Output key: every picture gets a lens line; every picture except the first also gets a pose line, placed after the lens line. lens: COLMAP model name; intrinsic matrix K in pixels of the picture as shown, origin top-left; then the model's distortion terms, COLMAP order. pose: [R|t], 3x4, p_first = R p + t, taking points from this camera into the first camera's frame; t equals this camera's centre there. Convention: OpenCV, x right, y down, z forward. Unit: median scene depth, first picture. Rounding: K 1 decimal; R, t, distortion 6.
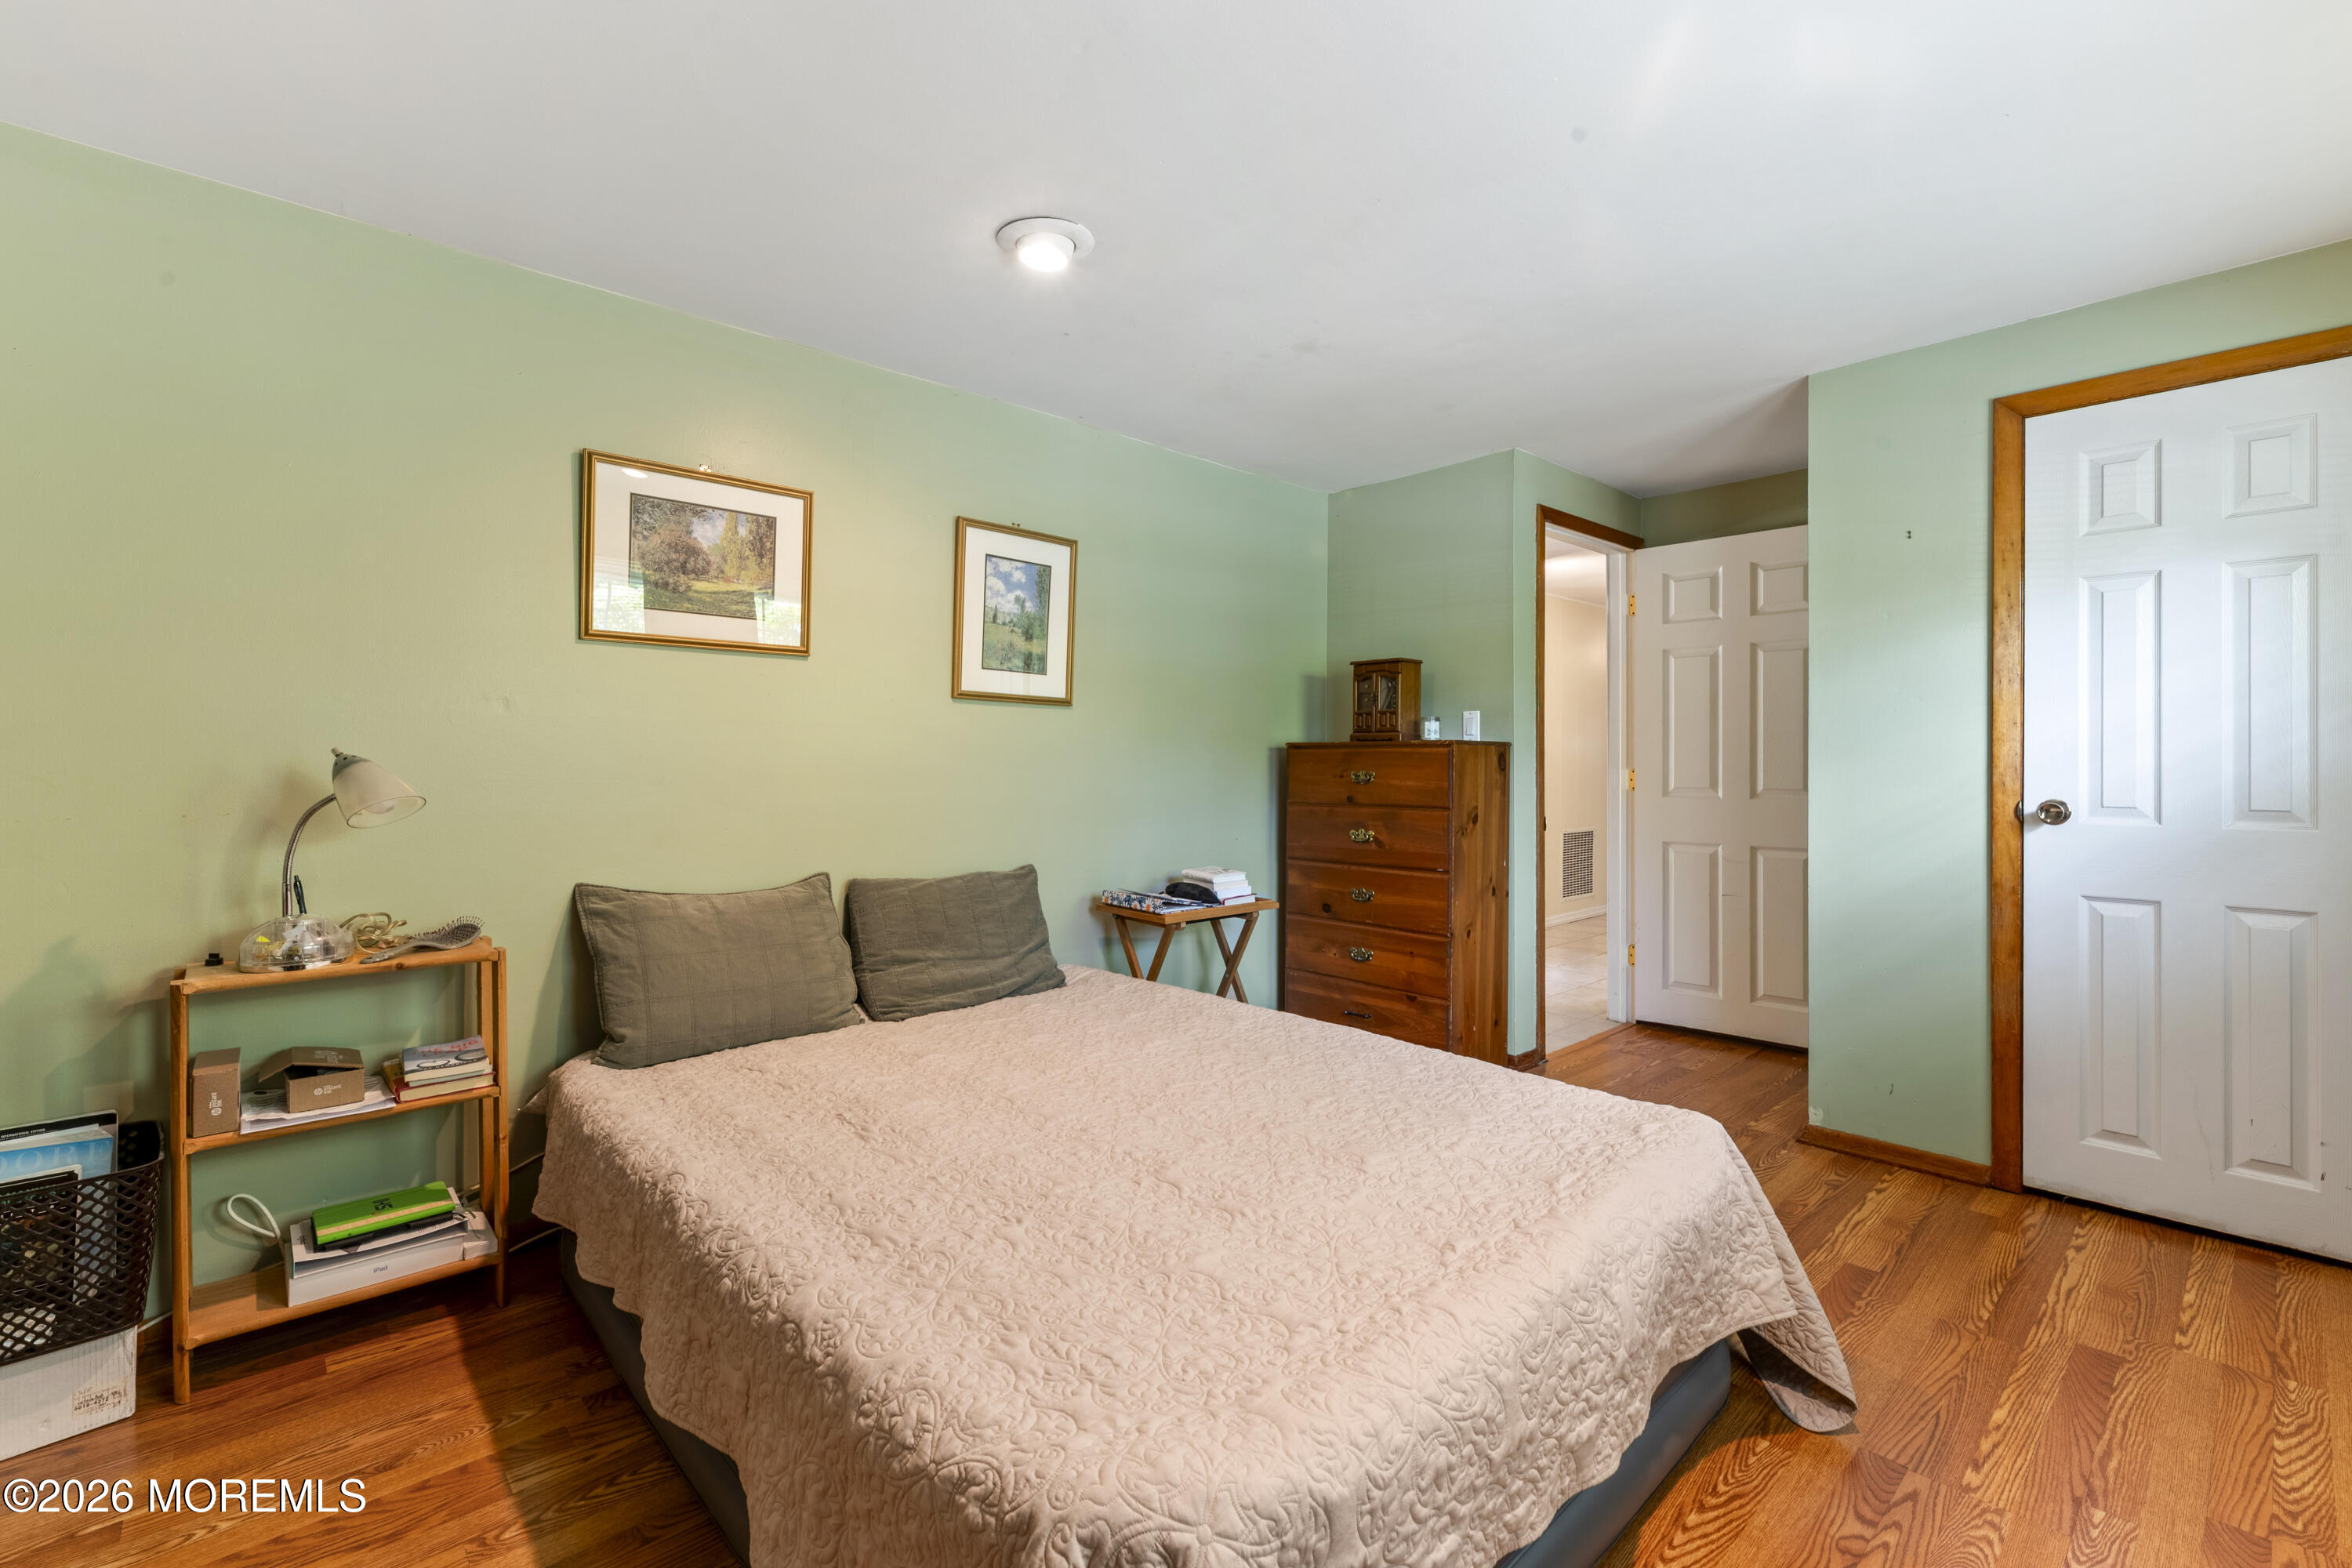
lens RADIAL K [[972.0, 0, 1172.6], [0, 972.0, 778.0], [0, 0, 1]] dist [0.002190, 0.000237]
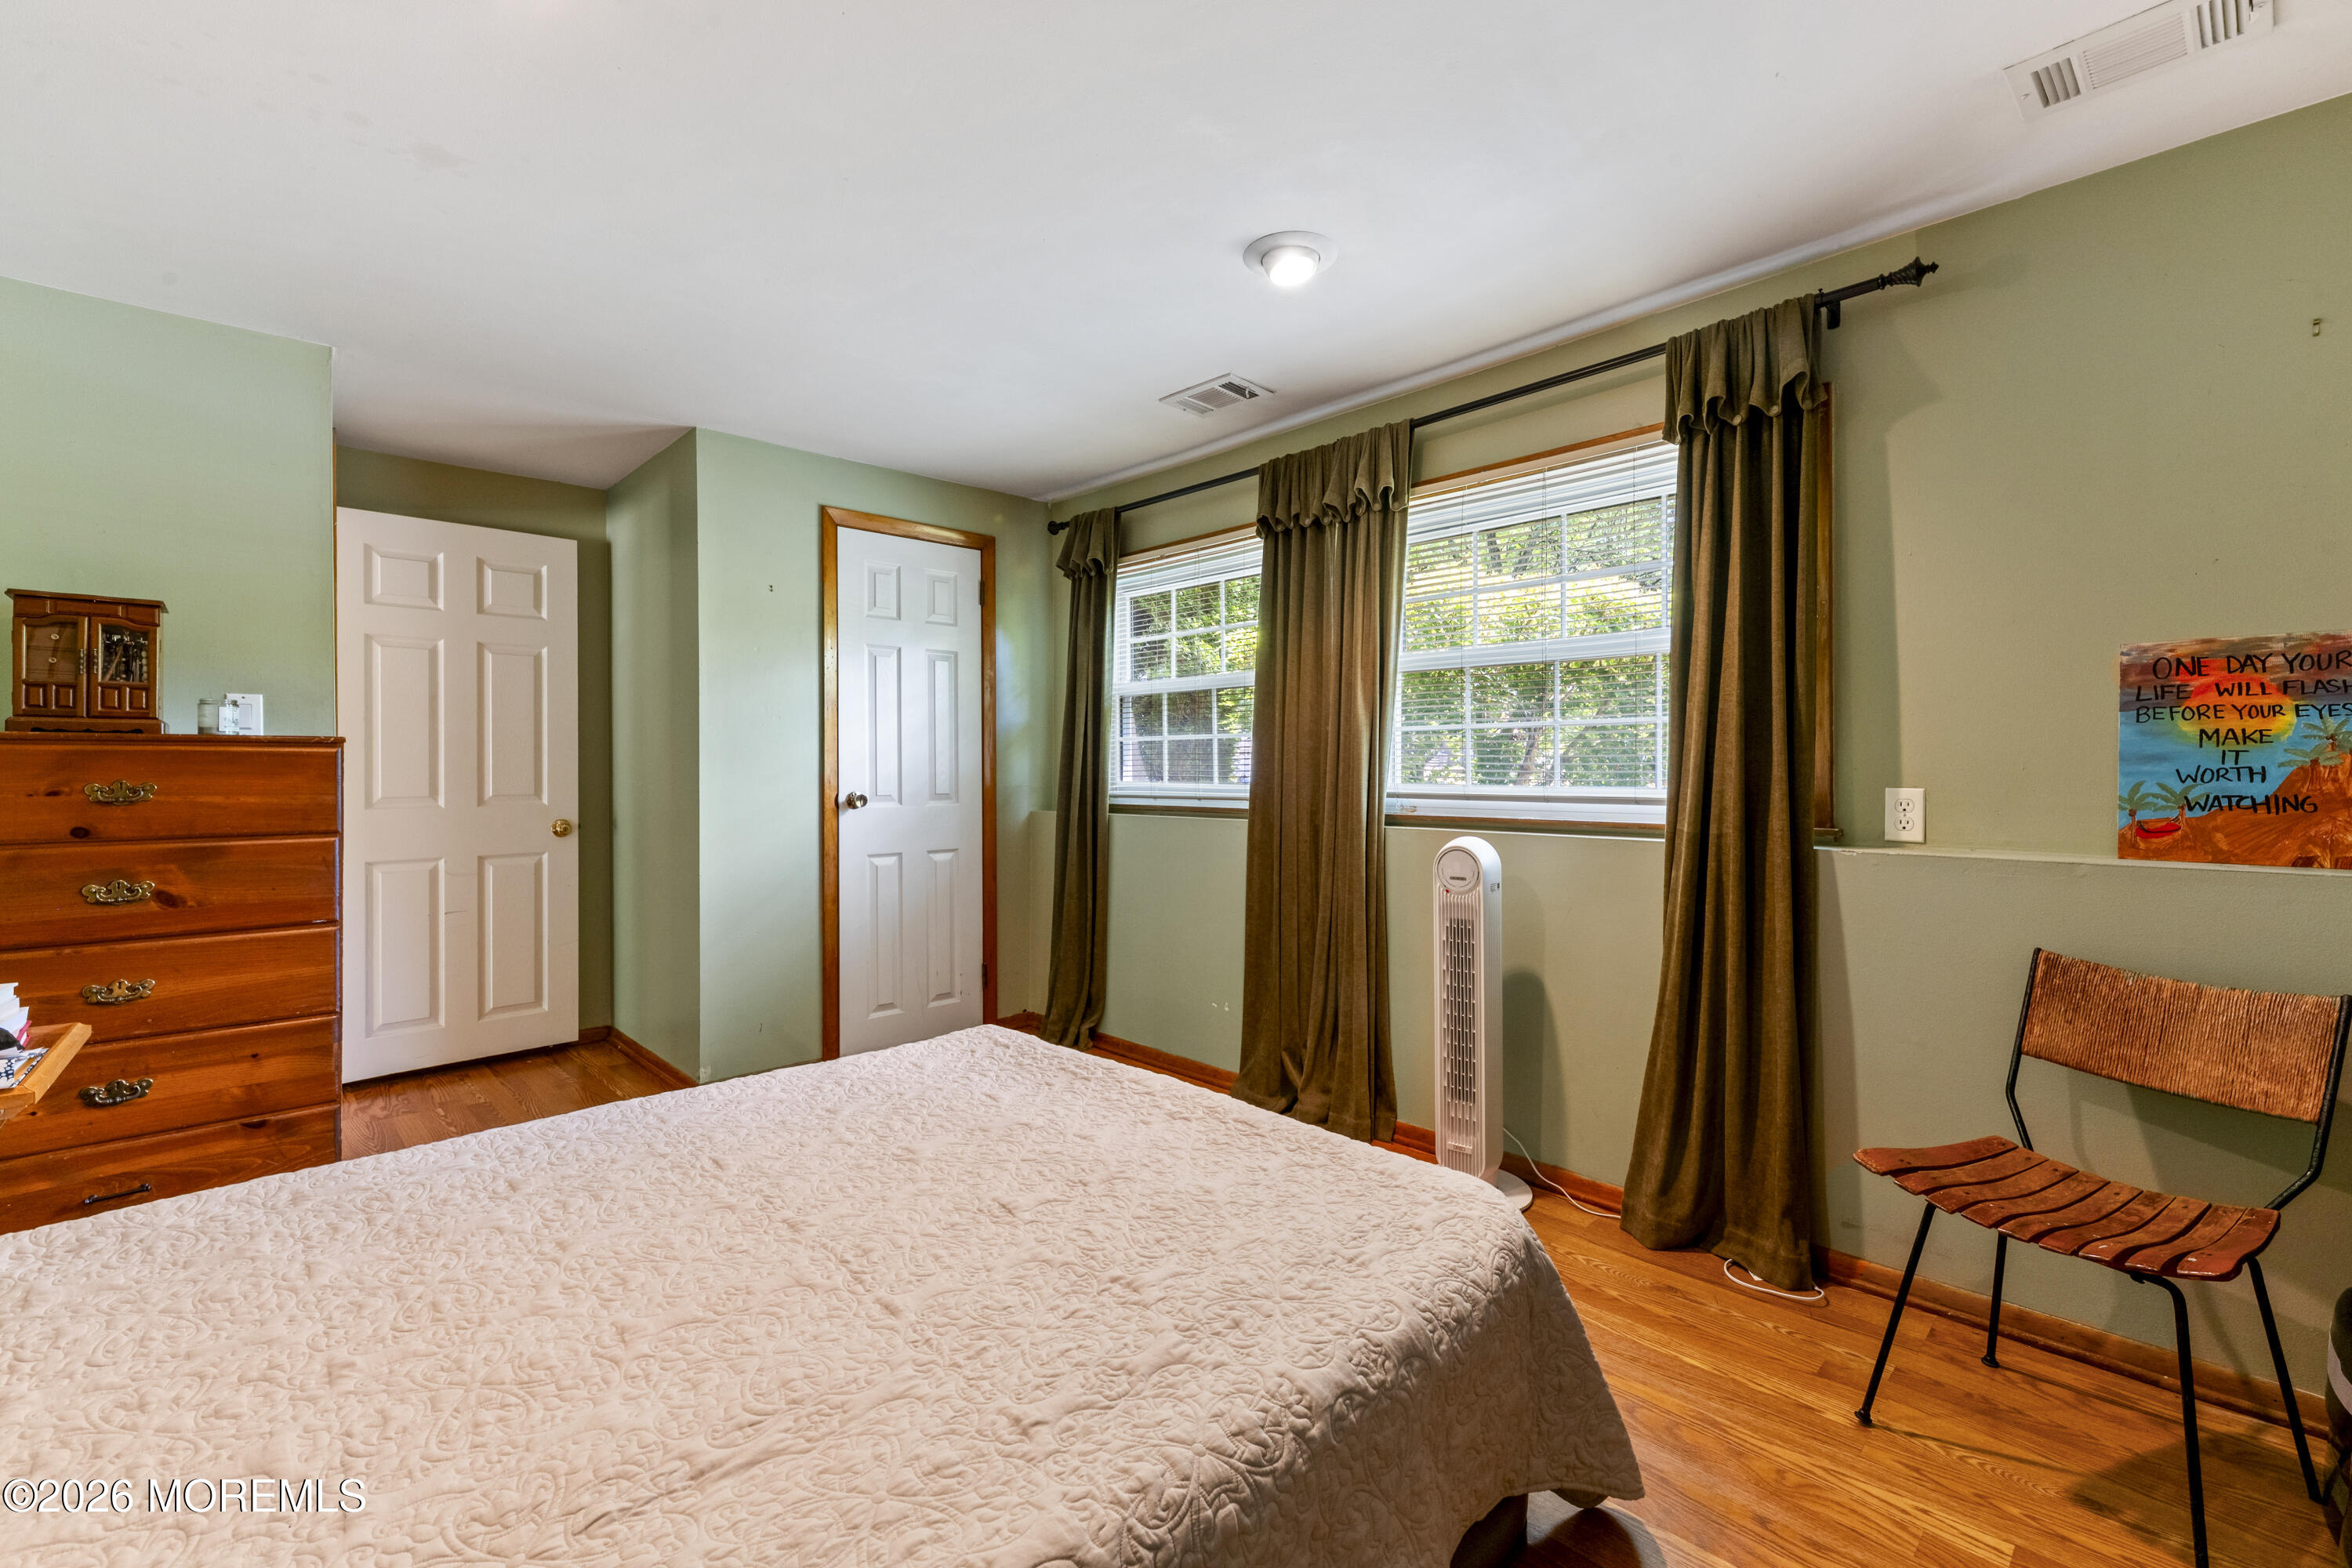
lens RADIAL K [[972.0, 0, 1172.6], [0, 972.0, 778.0], [0, 0, 1]] dist [0.002190, 0.000237]
pose [[0.018474, -0.011474, 0.999763, -0.402651], [0.018642, 0.999764, 0.011129, -0.004735], [-0.999656, 0.018432, 0.018684, 0.356734]]
